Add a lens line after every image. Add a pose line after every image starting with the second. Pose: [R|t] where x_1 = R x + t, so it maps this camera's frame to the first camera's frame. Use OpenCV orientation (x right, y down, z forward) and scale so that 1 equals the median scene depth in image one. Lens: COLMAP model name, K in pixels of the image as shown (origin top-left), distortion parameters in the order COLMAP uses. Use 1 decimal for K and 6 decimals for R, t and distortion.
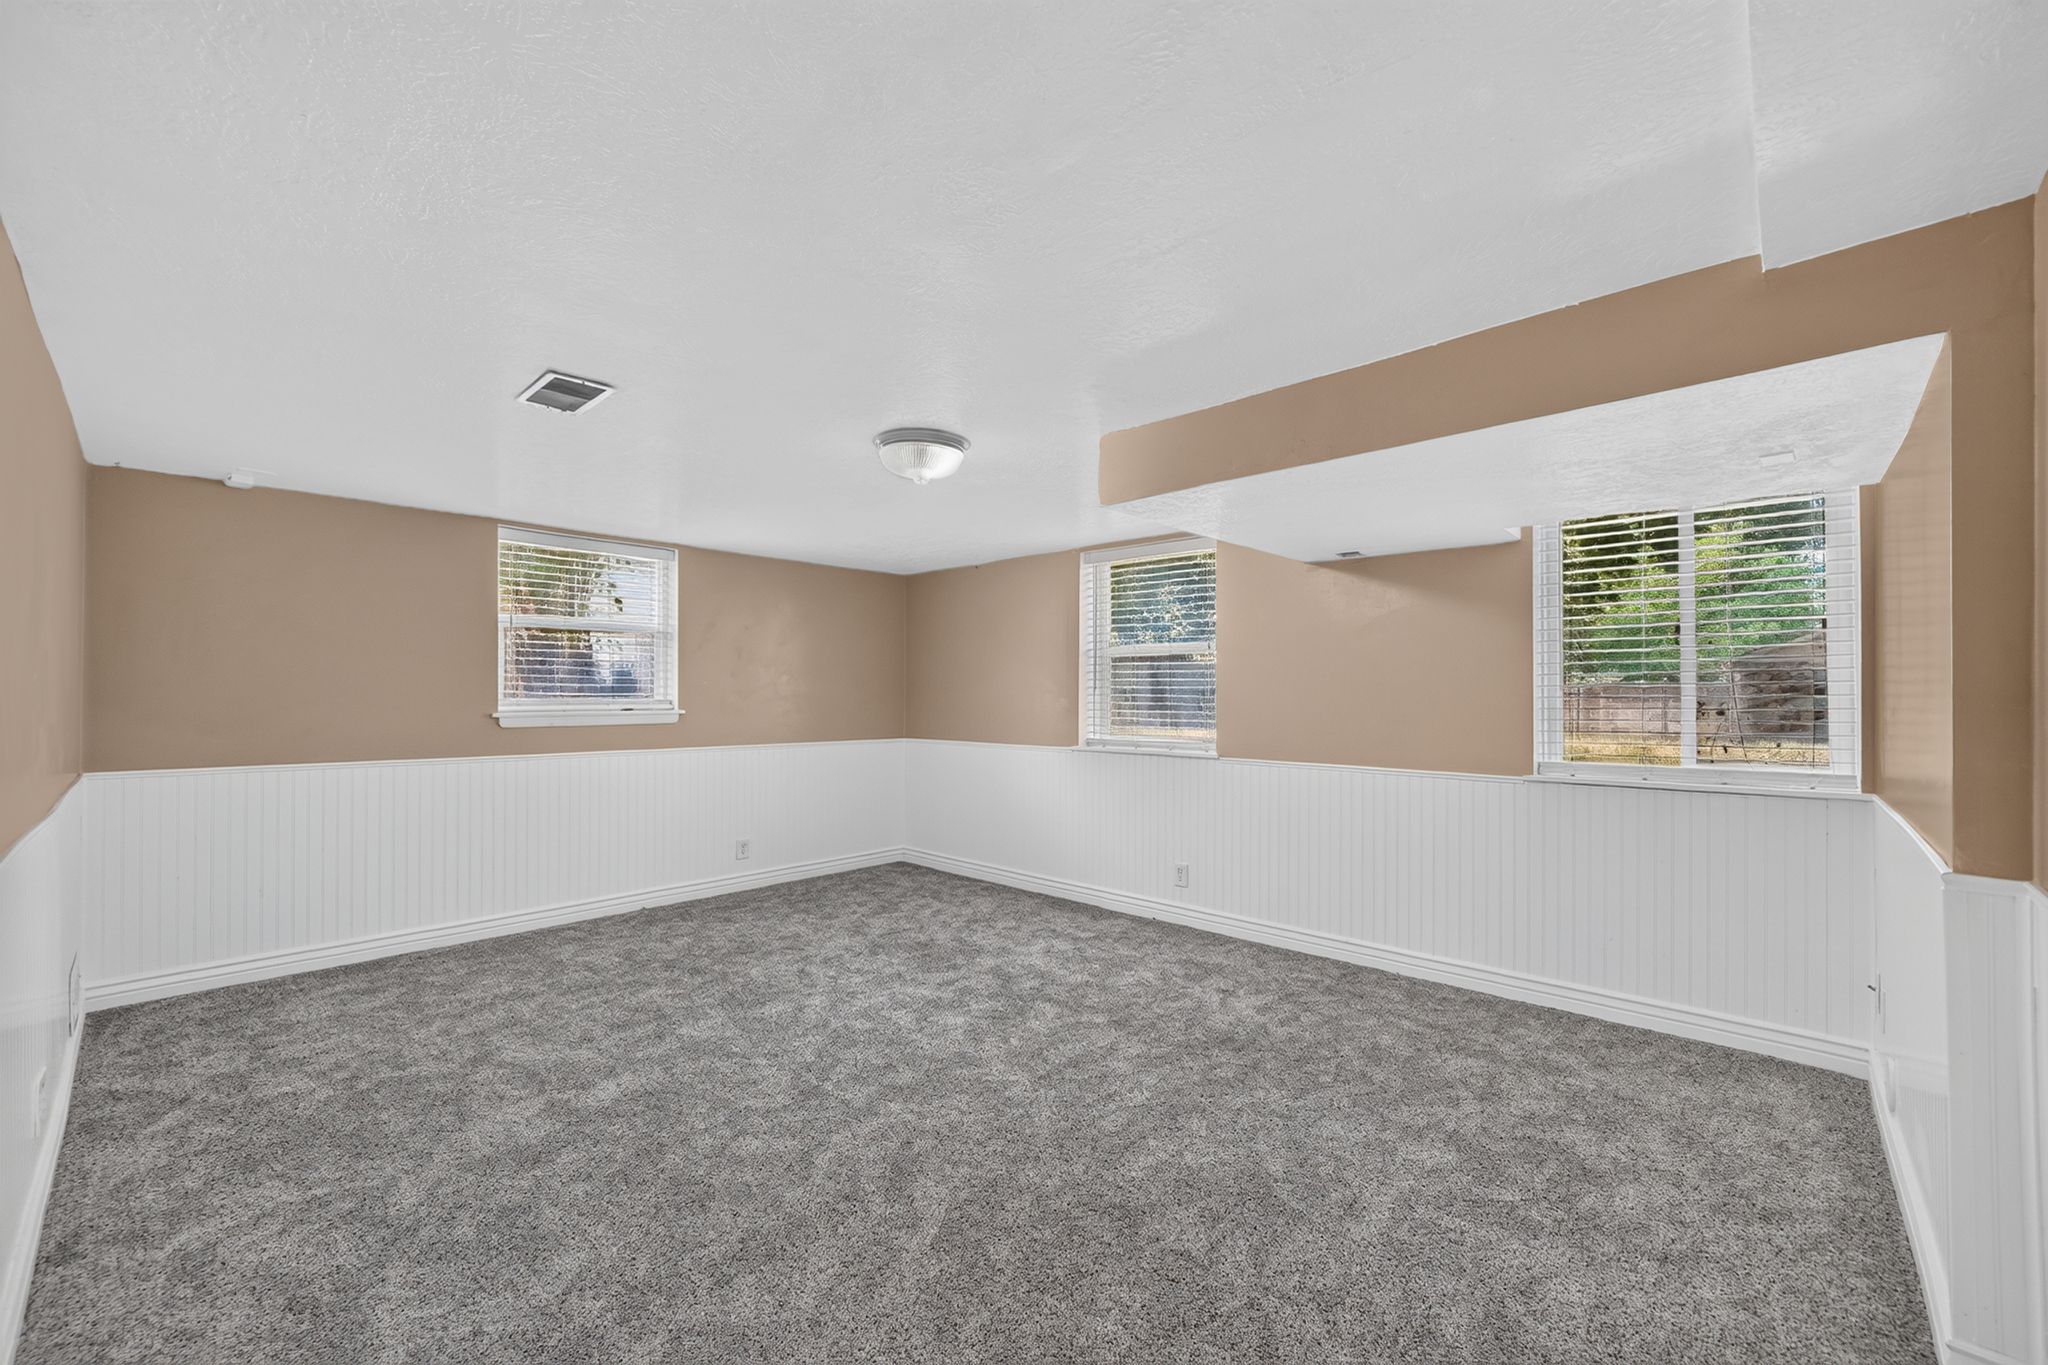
lens RADIAL K [[813.5, 0, 1018.9], [0, 813.5, 687.9], [0, 0, 1]] dist [-0.006477, -0.000018]
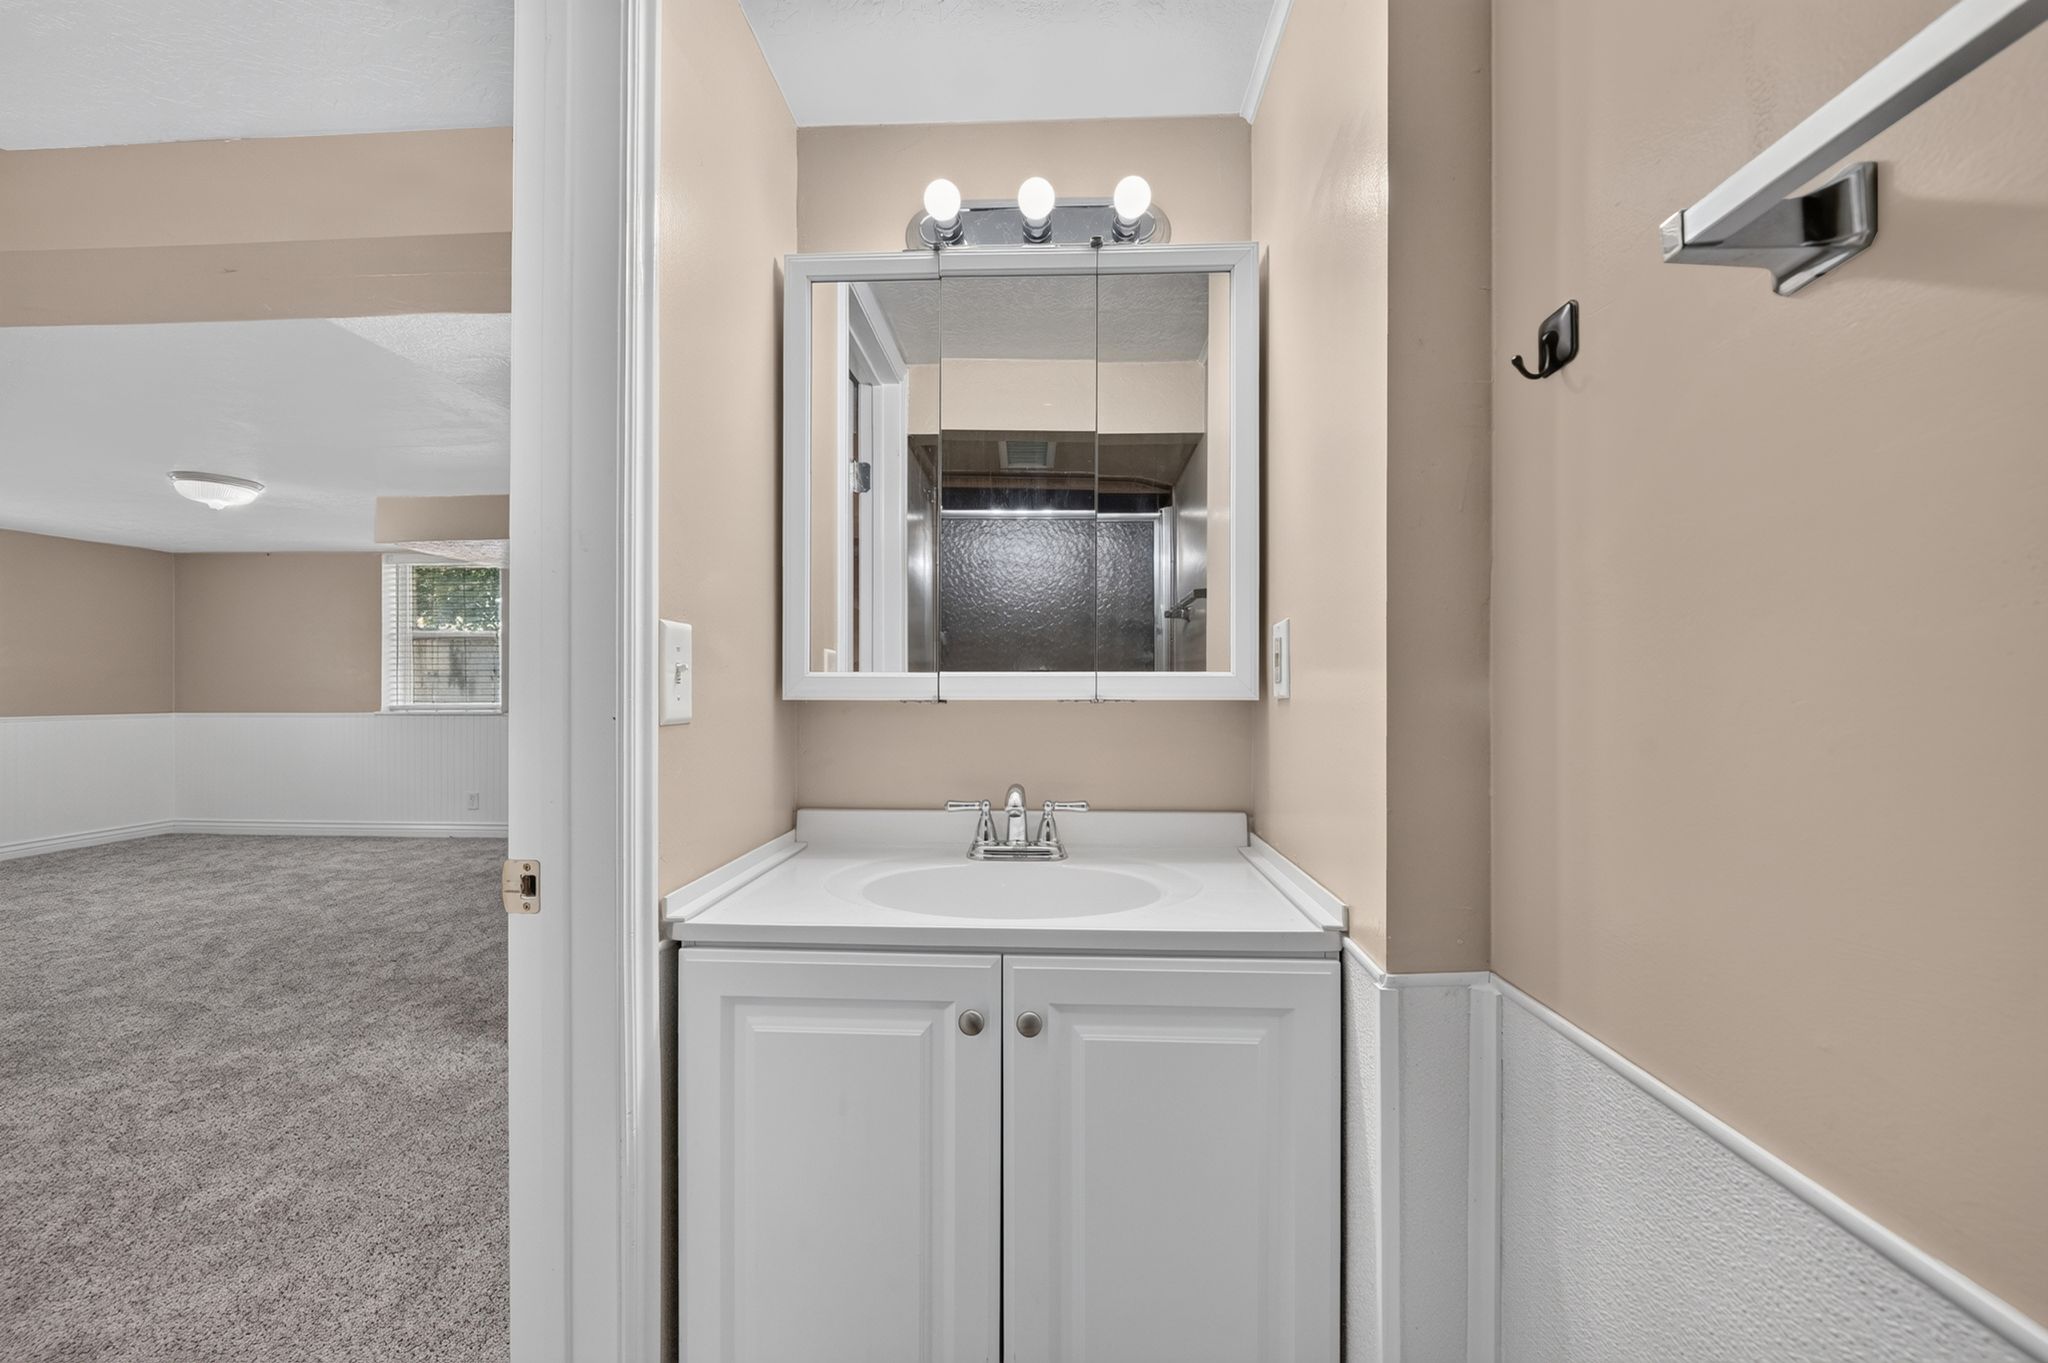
lens RADIAL K [[813.5, 0, 1023.7], [0, 813.5, 696.4], [0, 0, 1]] dist [-0.006477, -0.000018]
pose [[0.764170, -0.005862, 0.644988, 0.025993], [-0.005229, 0.999870, 0.015282, 0.025877], [-0.644994, -0.015050, 0.764039, -0.594149]]
